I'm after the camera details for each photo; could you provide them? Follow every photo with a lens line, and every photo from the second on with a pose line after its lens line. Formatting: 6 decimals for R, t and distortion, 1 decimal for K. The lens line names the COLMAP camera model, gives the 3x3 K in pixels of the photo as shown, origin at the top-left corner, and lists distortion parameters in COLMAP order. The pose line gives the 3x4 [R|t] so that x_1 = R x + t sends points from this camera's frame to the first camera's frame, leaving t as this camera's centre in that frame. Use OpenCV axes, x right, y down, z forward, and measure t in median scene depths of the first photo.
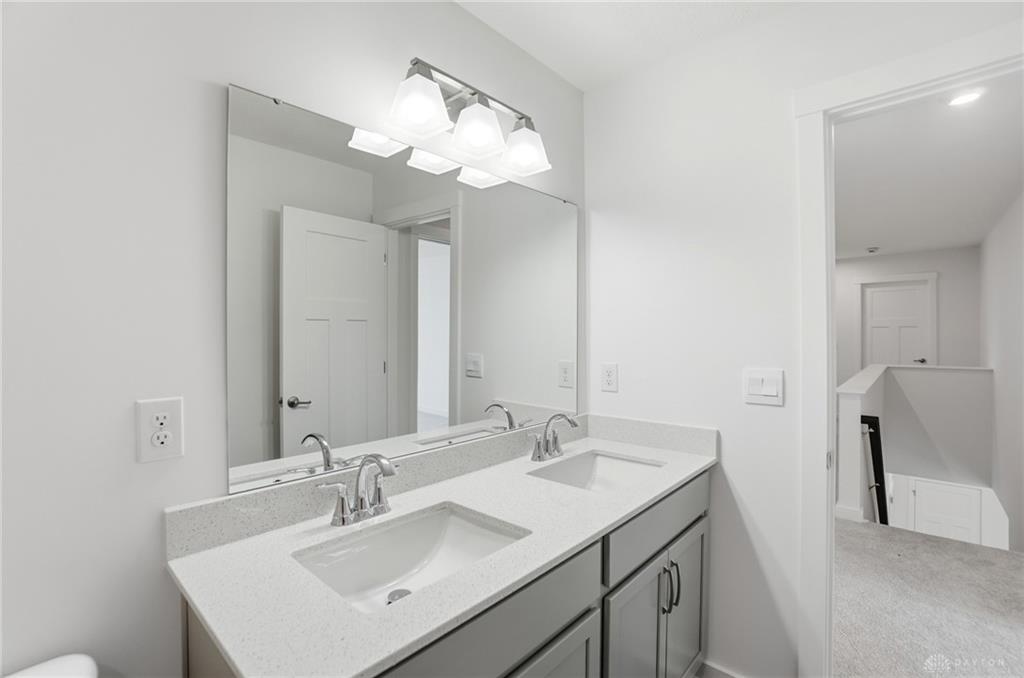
lens RADIAL K [[458.8, 0, 512.0], [0, 458.8, 339.0], [0, 0, 1]] dist [-0.036405, -0.000154]
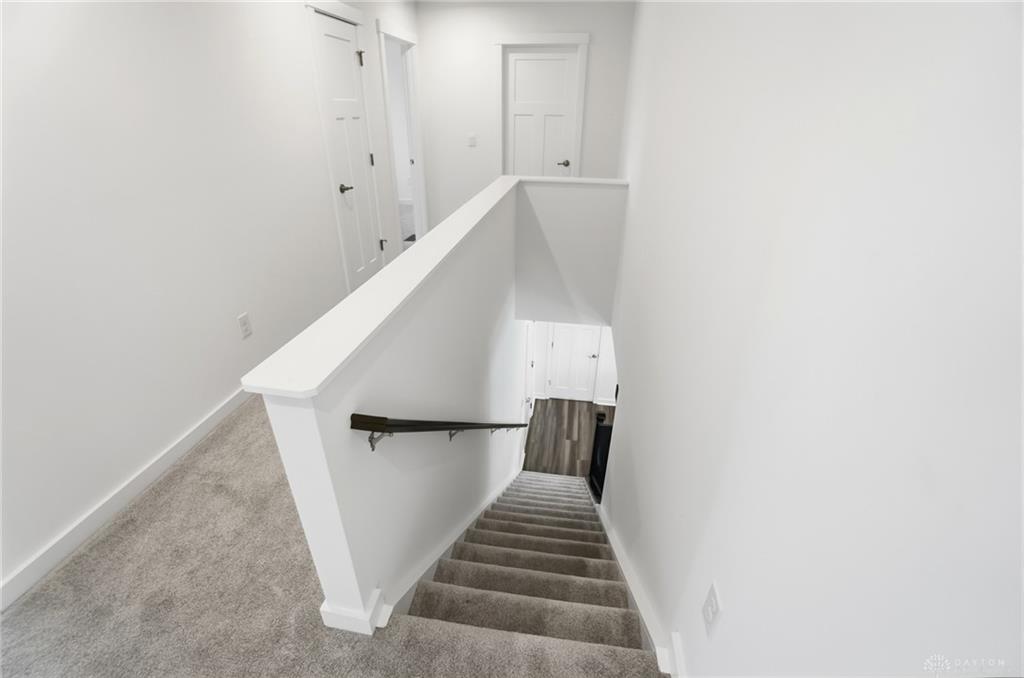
lens RADIAL K [[451.3, 0, 512.0], [0, 451.3, 339.0], [0, 0, 1]] dist [0.000032, -0.000095]
pose [[0.835161, -0.245535, 0.492157, 0.371124], [-0.007132, 0.889912, 0.456076, -0.040627], [-0.549959, -0.384407, 0.741469, 0.331306]]
